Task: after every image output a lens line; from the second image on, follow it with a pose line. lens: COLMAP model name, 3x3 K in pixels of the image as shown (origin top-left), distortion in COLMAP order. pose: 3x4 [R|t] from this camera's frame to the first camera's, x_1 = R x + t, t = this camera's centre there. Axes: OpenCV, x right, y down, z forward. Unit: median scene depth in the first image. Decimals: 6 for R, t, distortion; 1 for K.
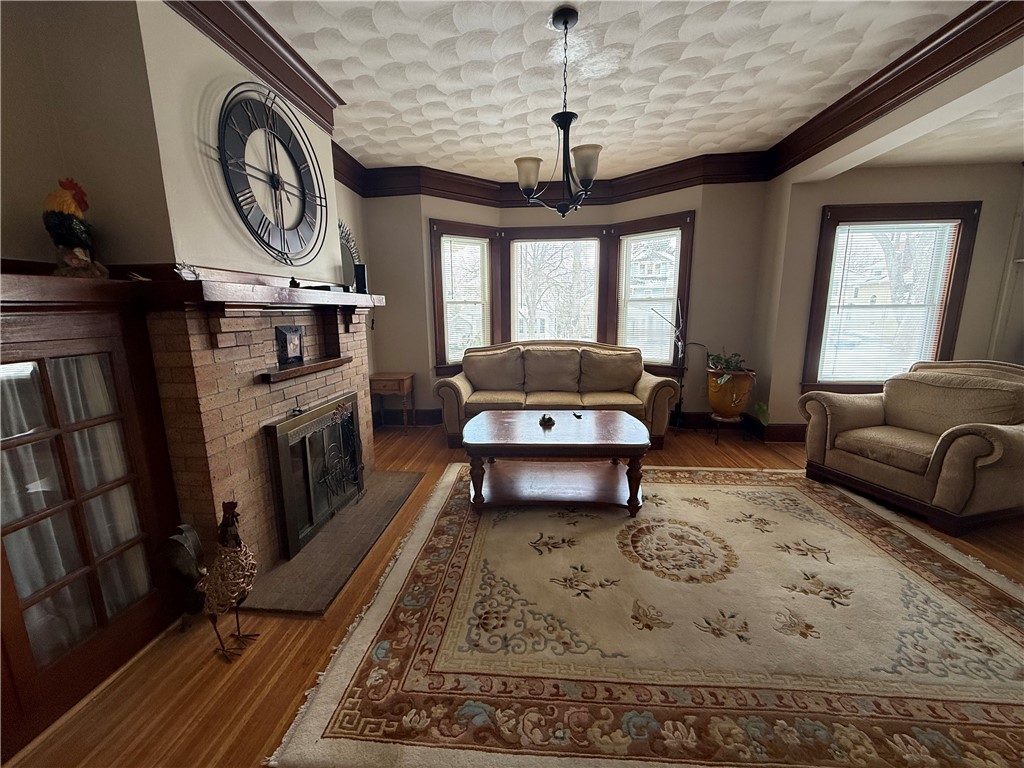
lens RADIAL K [[407.6, 0, 510.7], [0, 407.6, 386.3], [0, 0, 1]] dist [-0.000361, 0.000084]
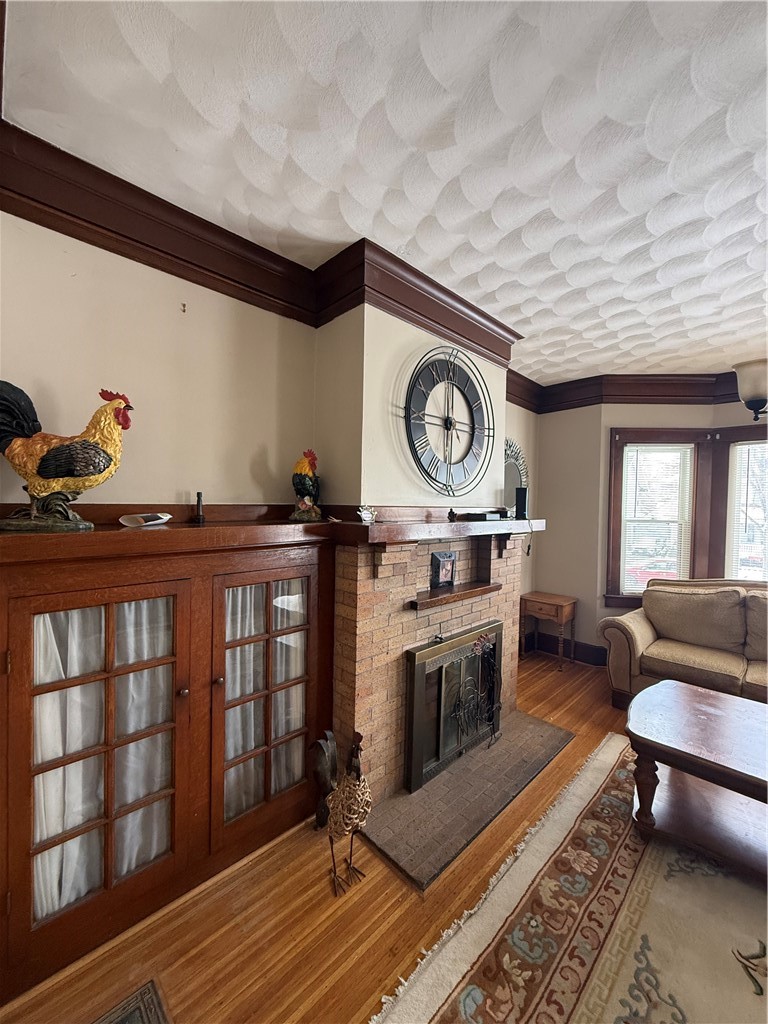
lens RADIAL K [[407.6, 0, 382.4], [0, 407.6, 511.5], [0, 0, 1]] dist [-0.000361, 0.000084]
pose [[0.756678, 0.038375, -0.652660, 0.019619], [-0.145668, 0.983078, -0.111081, -0.115676], [0.637353, 0.179125, 0.749463, 0.093857]]
